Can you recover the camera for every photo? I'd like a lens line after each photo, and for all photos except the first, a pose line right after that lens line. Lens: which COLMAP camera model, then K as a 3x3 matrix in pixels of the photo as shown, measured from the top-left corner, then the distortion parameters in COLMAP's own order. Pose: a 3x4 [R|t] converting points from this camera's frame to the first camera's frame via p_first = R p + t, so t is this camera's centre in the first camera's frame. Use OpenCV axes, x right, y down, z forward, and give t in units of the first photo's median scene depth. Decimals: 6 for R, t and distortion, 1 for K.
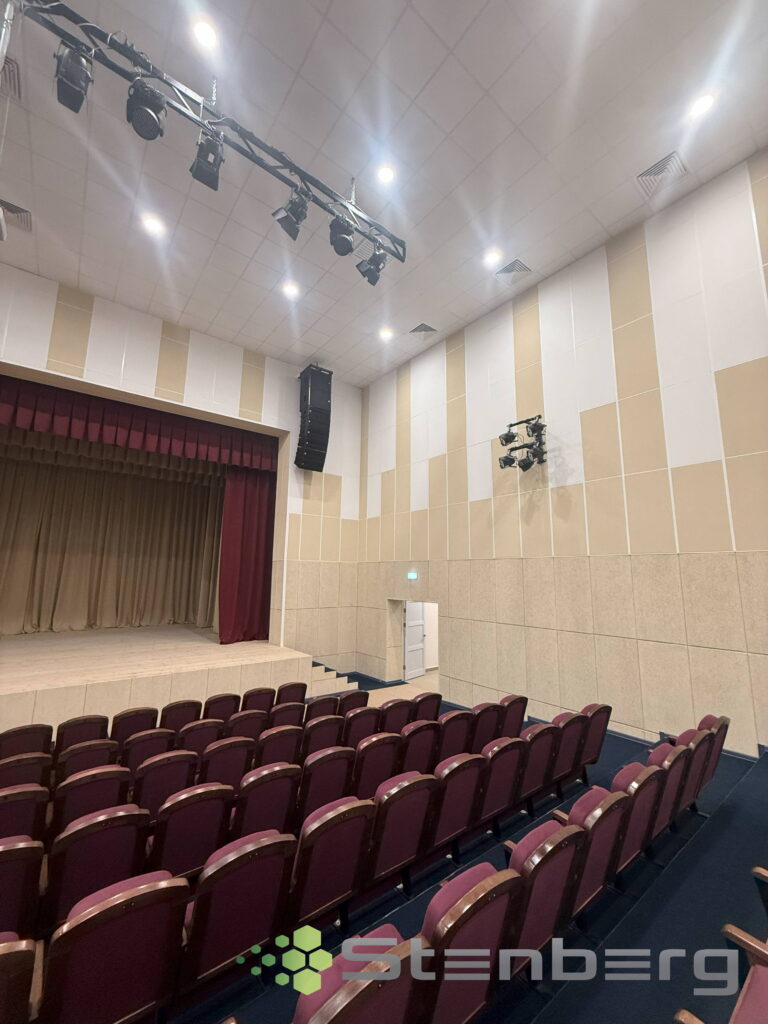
lens RADIAL K [[408.8, 0, 383.7], [0, 408.8, 509.1], [0, 0, 1]] dist [0.001018, 0.000064]
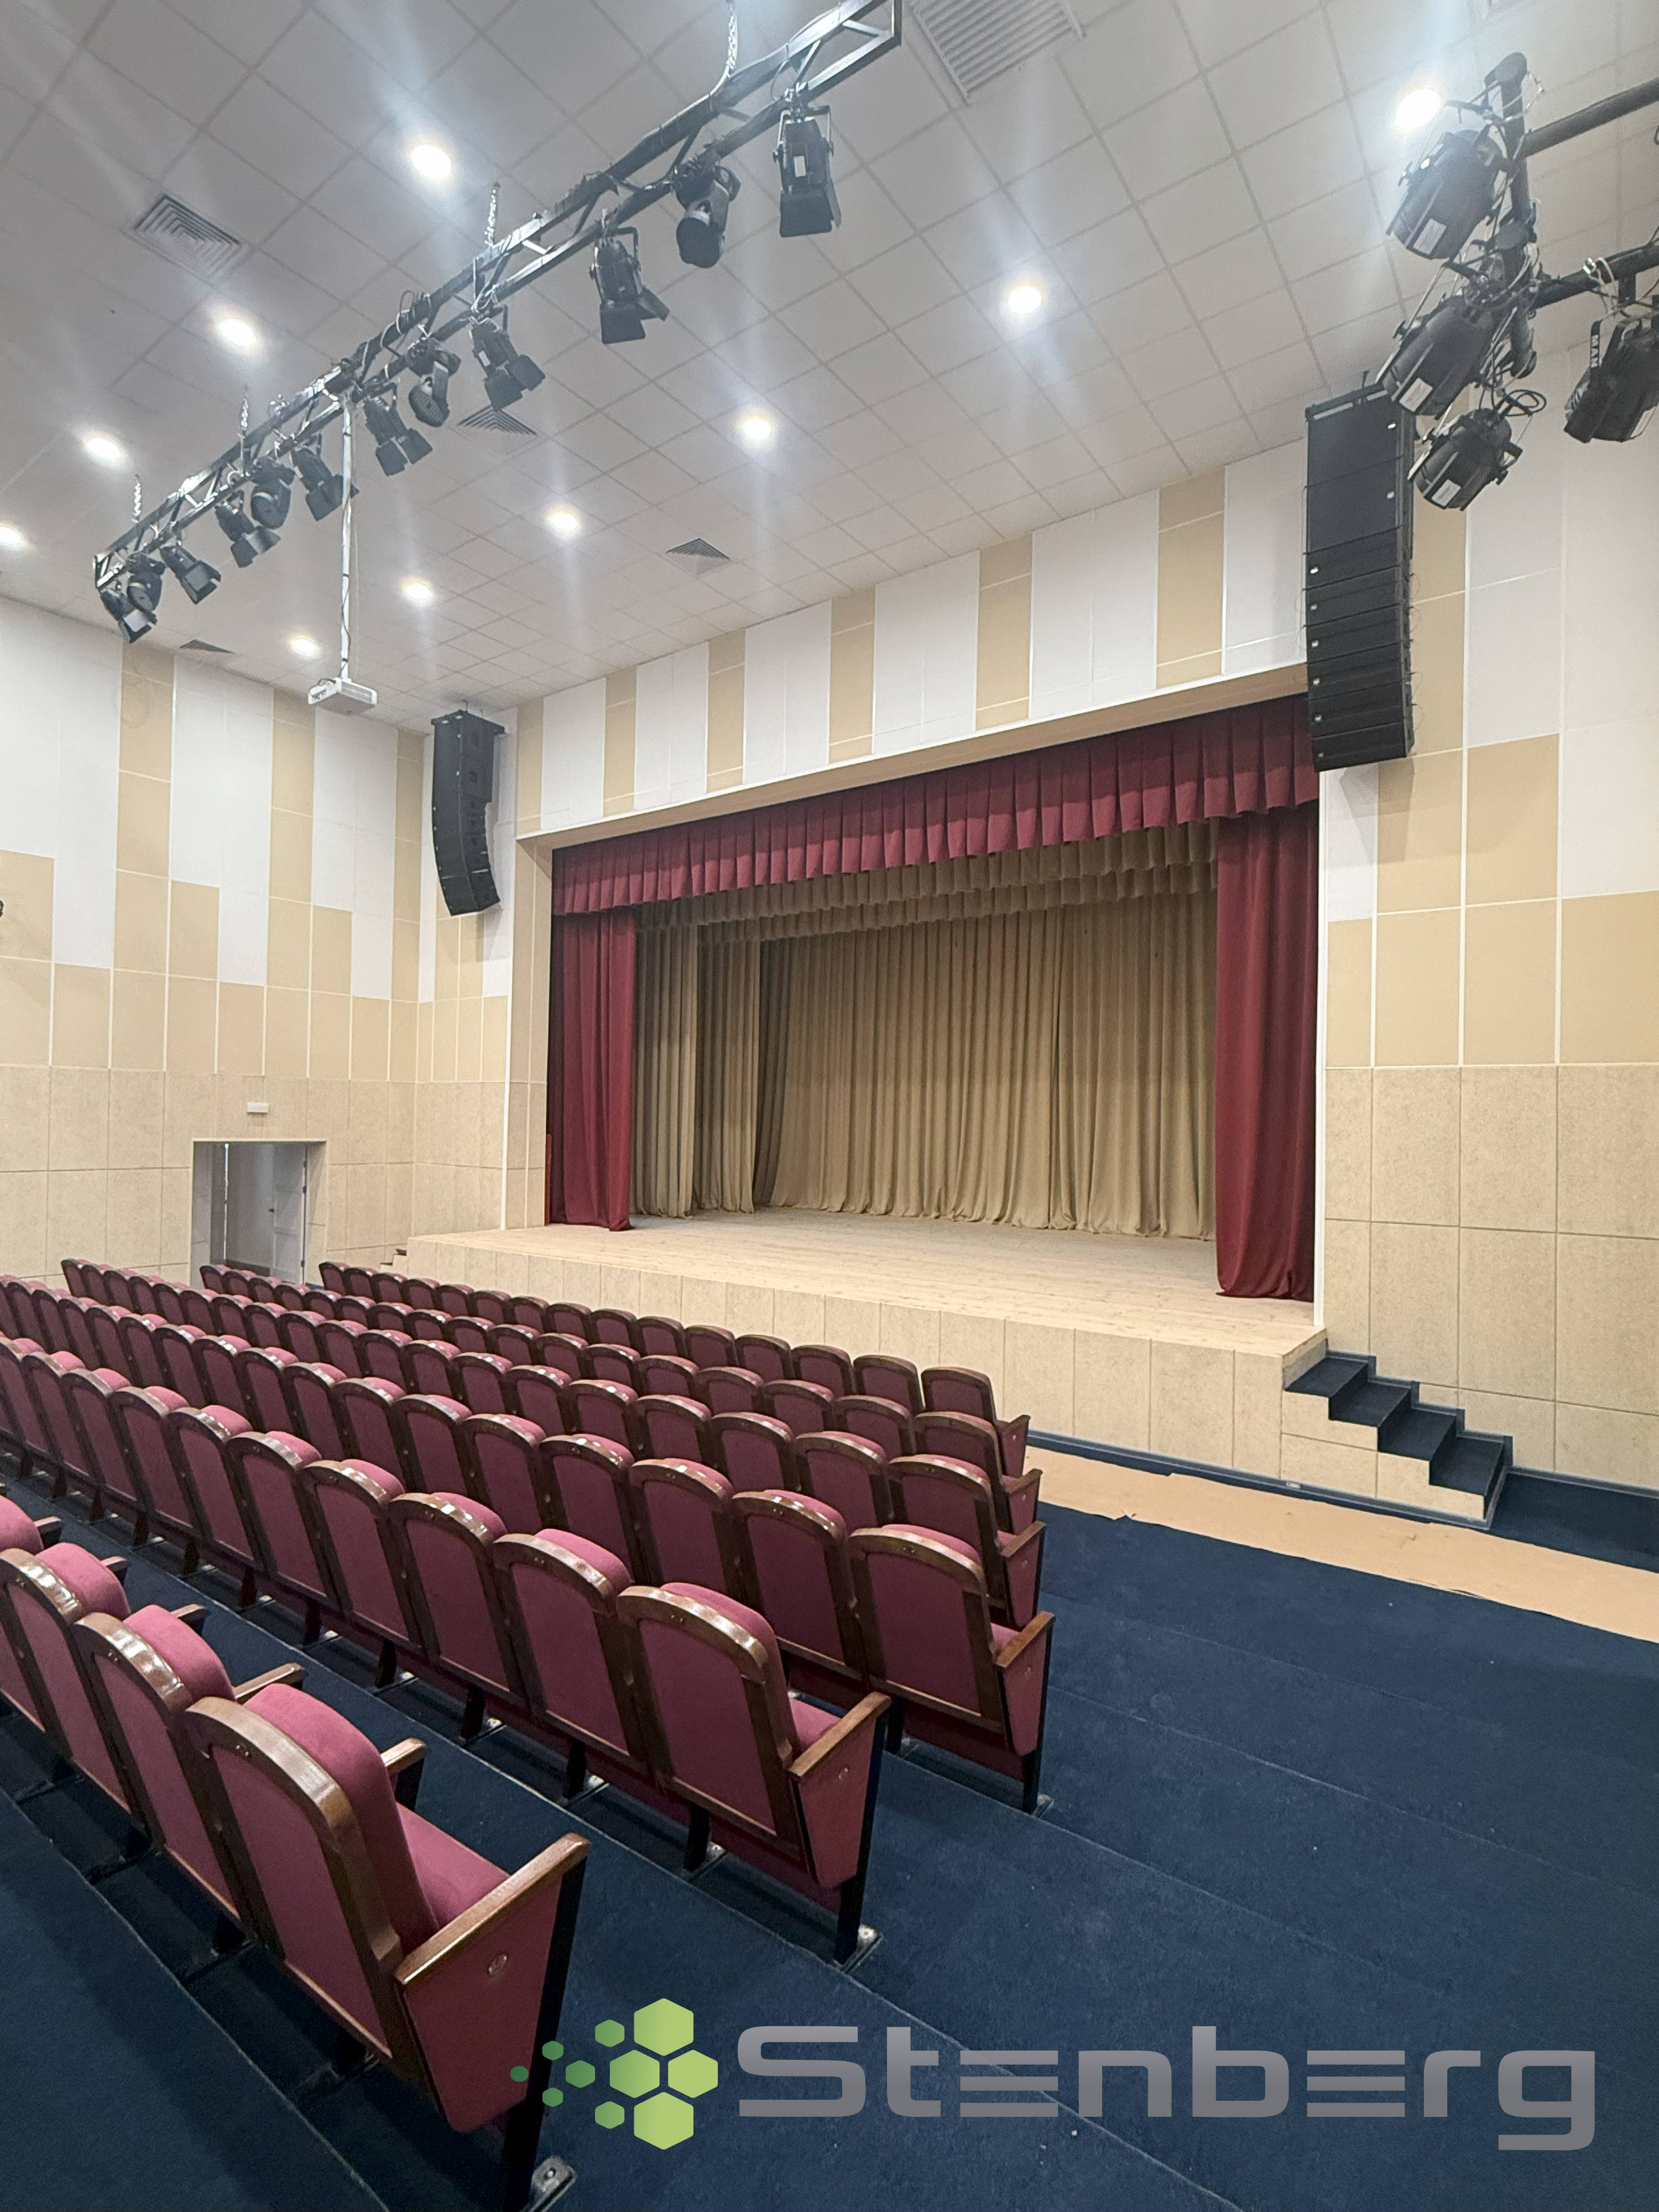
lens RADIAL K [[1078.2, 0, 824.9], [0, 1078.2, 1108.5], [0, 0, 1]] dist [0.002069, 0.000012]
pose [[0.263889, -0.017558, -0.964393, 0.476099], [0.142636, 0.989552, 0.021014, 0.080825], [0.953948, -0.143103, 0.263636, 0.392298]]
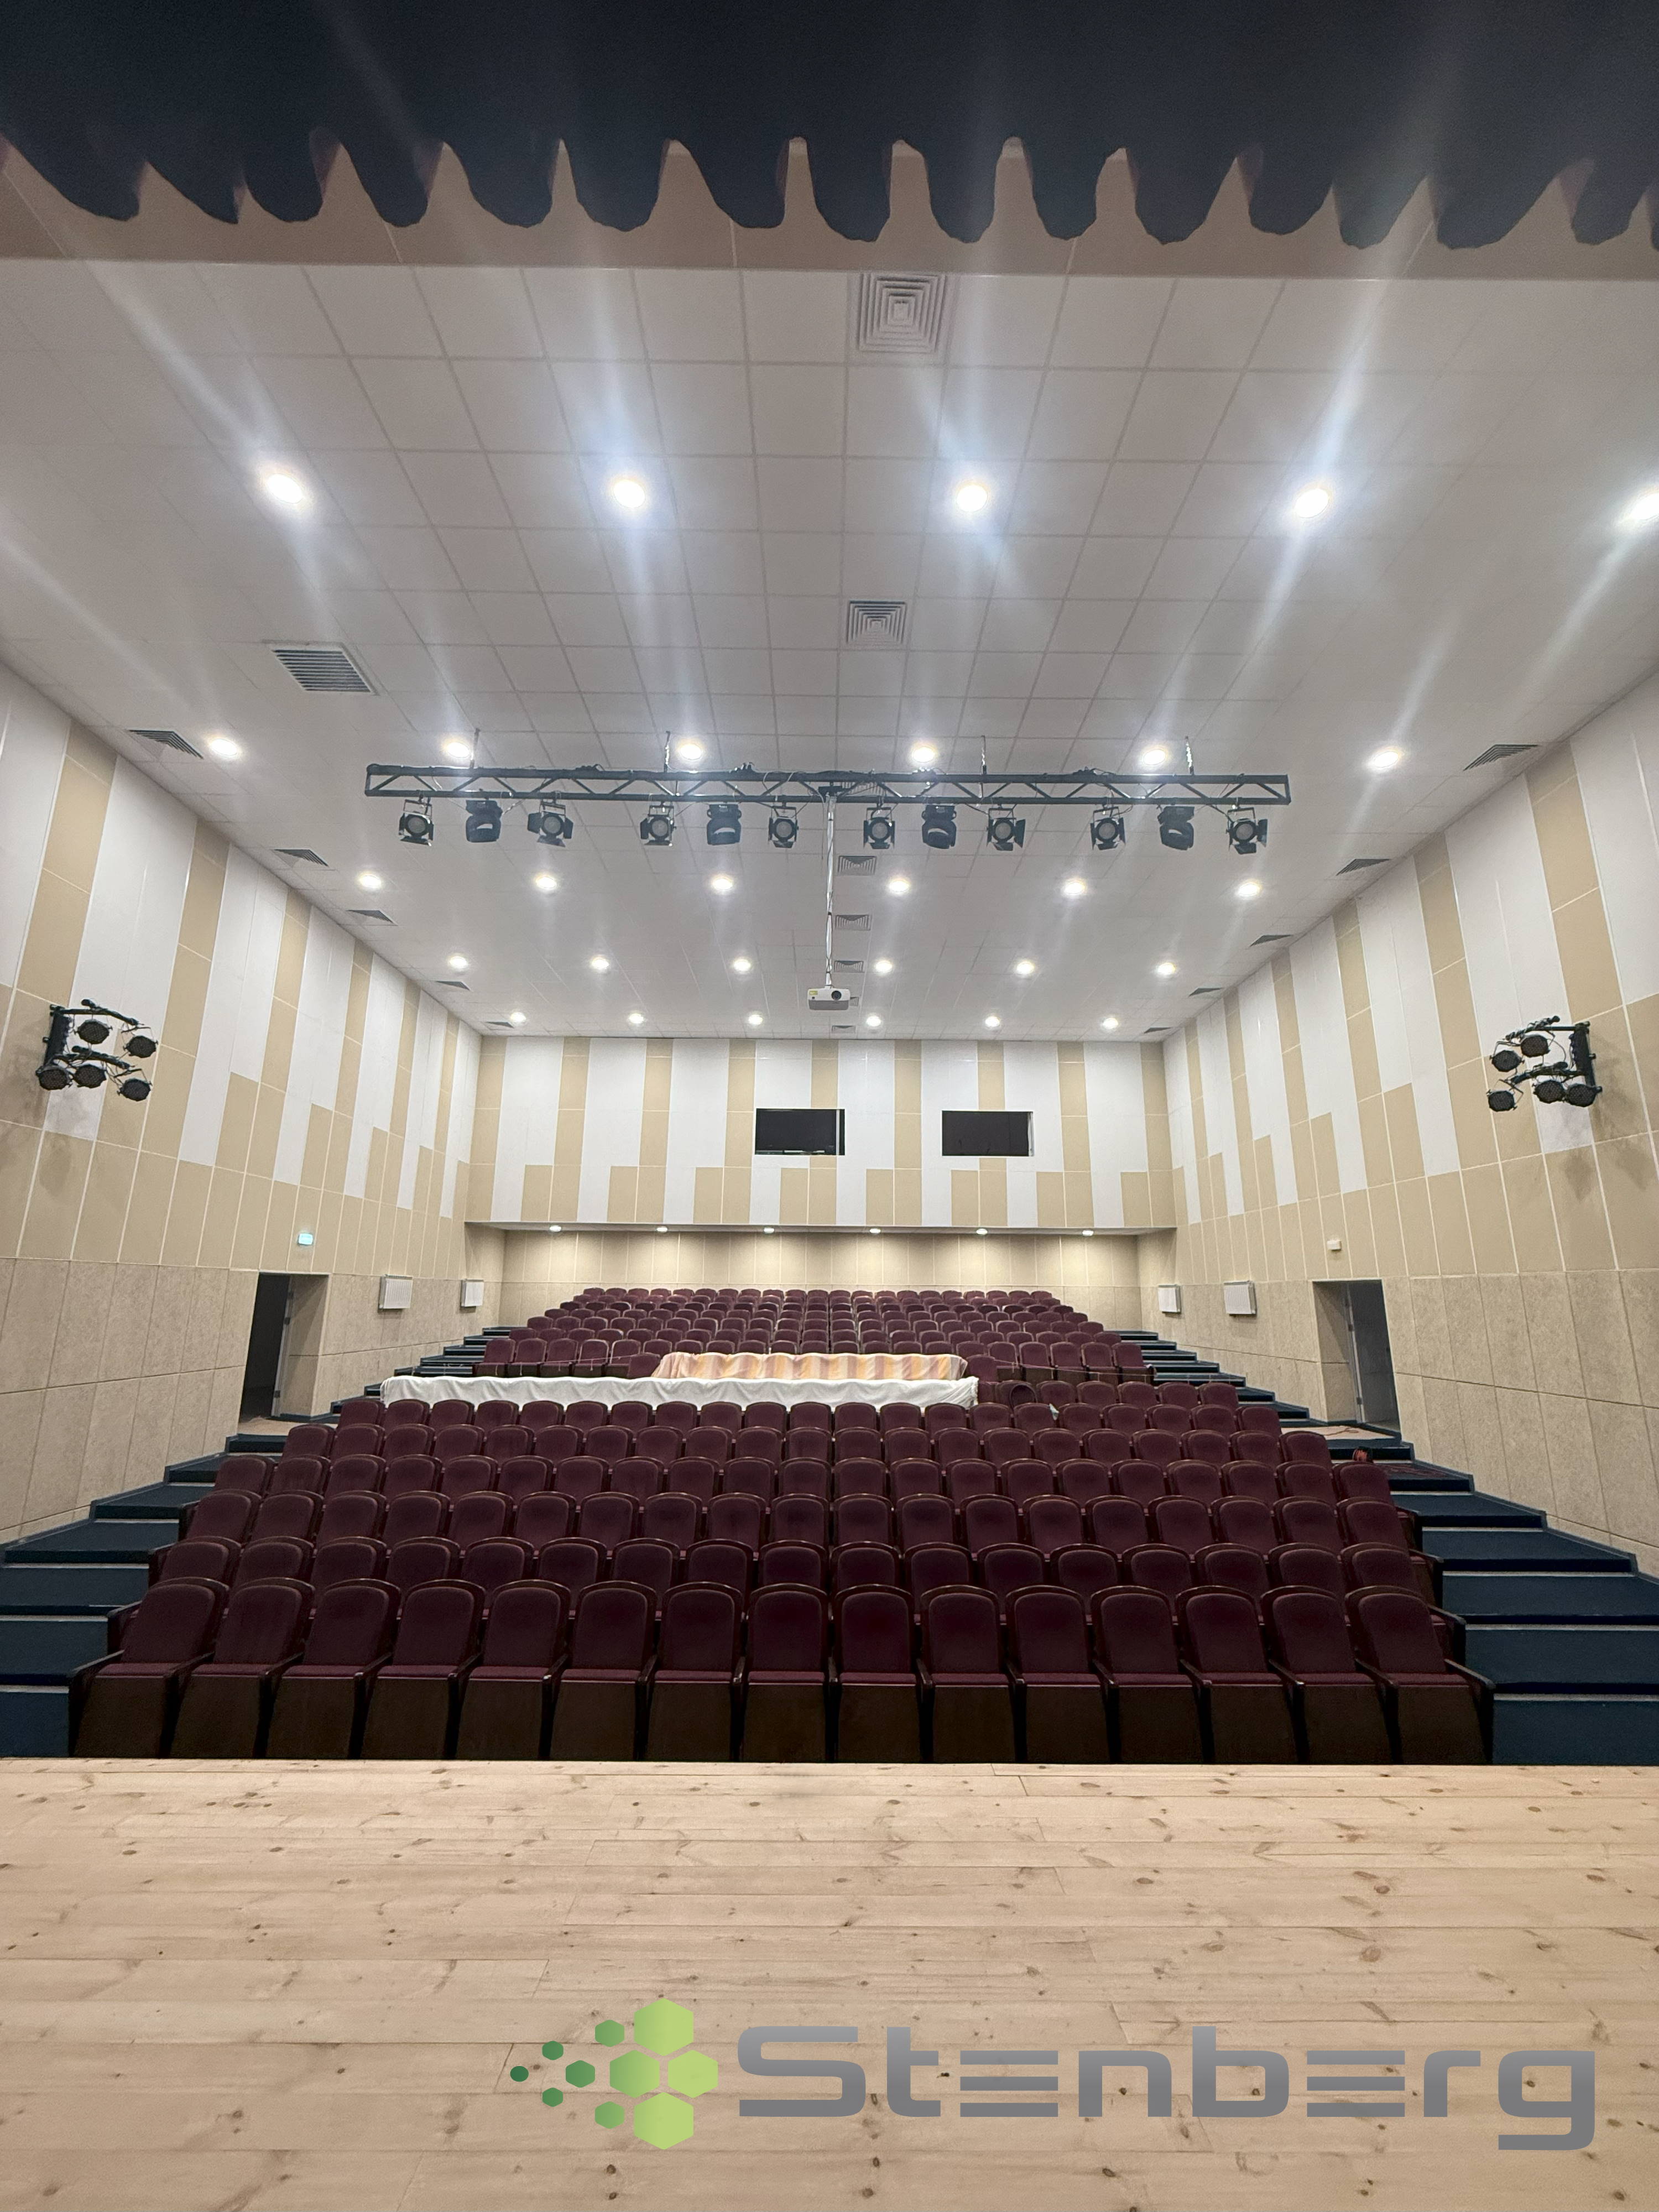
lens RADIAL K [[883.2, 0, 828.9], [0, 883.2, 1099.8], [0, 0, 1]] dist [0.001018, 0.000064]
pose [[-0.789988, 0.117435, 0.601771, -0.788143], [-0.115216, 0.935567, -0.333827, 0.127461], [-0.602199, -0.333053, -0.725556, 0.867042]]
